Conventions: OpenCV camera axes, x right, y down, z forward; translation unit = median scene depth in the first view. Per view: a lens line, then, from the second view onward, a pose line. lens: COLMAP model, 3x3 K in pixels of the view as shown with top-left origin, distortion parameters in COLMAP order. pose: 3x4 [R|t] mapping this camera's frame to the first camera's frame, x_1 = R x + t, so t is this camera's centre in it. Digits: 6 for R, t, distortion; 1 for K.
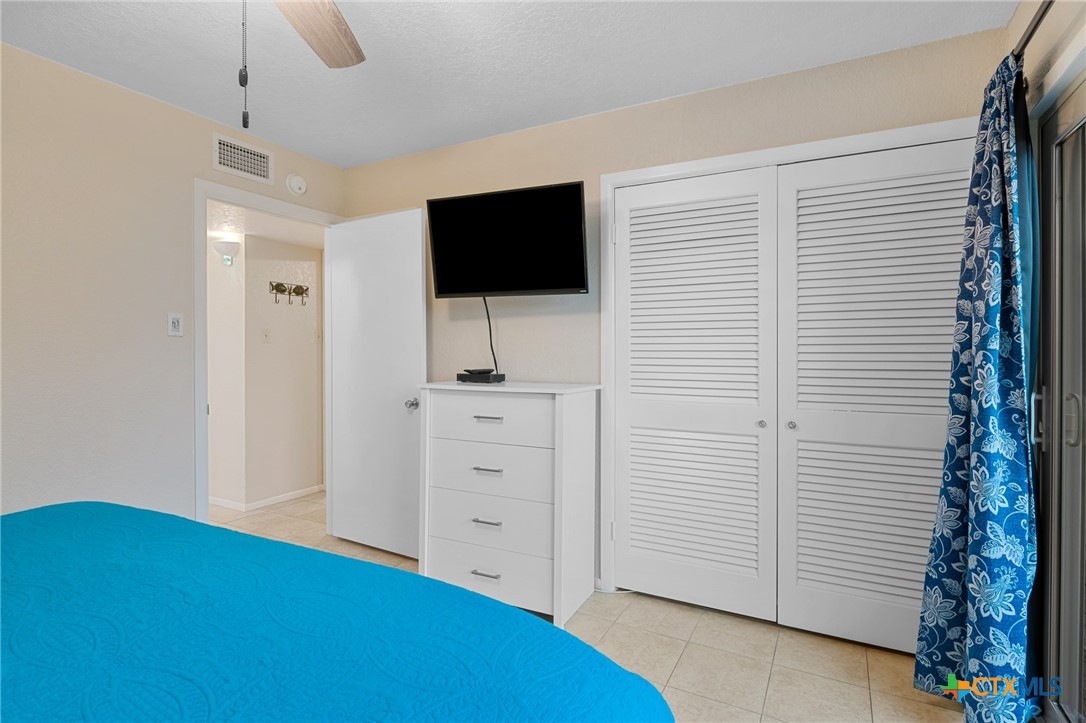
lens RADIAL K [[540.7, 0, 543.0], [0, 540.7, 361.5], [0, 0, 1]] dist [-0.002081, -0.000514]
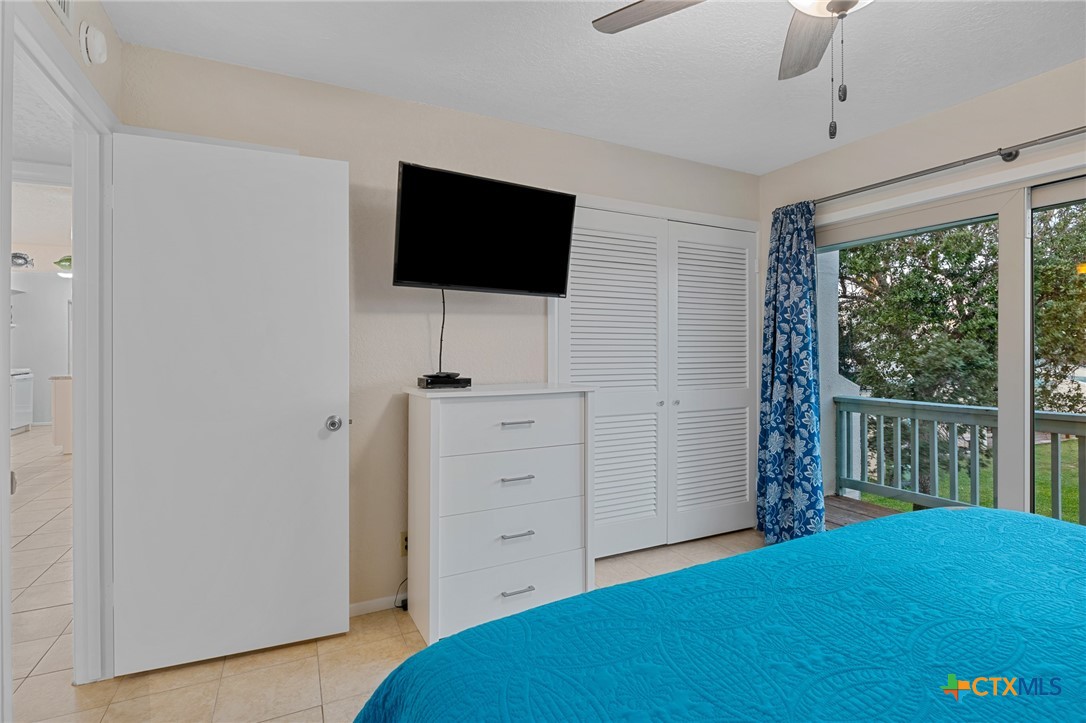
lens RADIAL K [[528.1, 0, 546.3], [0, 528.1, 352.1], [0, 0, 1]] dist [0.001492, 0.000356]
pose [[0.576240, -0.006072, 0.817258, -0.816879], [0.012387, 0.999922, -0.001305, -0.017612], [-0.817186, 0.010875, 0.576271, 0.427175]]
